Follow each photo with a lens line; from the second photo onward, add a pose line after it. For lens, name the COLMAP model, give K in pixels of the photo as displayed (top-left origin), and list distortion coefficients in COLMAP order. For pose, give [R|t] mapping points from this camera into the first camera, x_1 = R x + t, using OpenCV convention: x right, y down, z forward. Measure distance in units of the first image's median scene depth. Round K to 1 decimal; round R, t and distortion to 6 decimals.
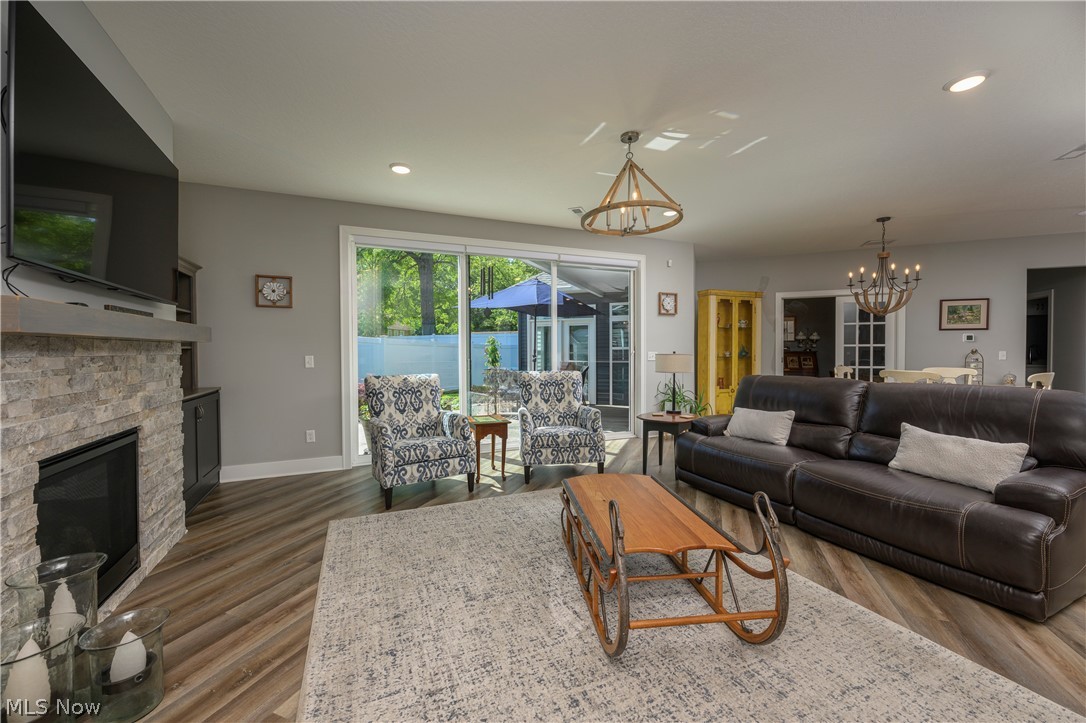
lens RADIAL K [[424.0, 0, 539.8], [0, 424.0, 359.0], [0, 0, 1]] dist [0.000236, -0.000211]
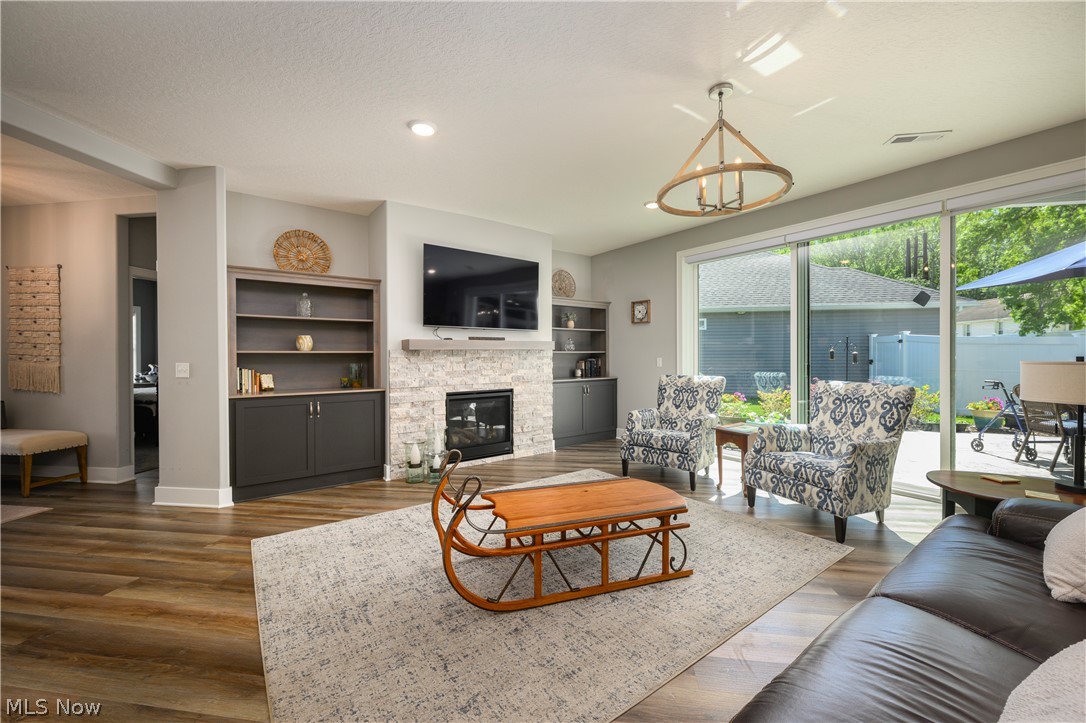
lens RADIAL K [[424.0, 0, 539.4], [0, 424.0, 359.2], [0, 0, 1]] dist [0.000236, -0.000211]
pose [[0.227131, 0.013556, -0.973770, 0.710732], [-0.014376, 0.999841, 0.010565, -0.012460], [0.973758, 0.011599, 0.227290, 0.368917]]
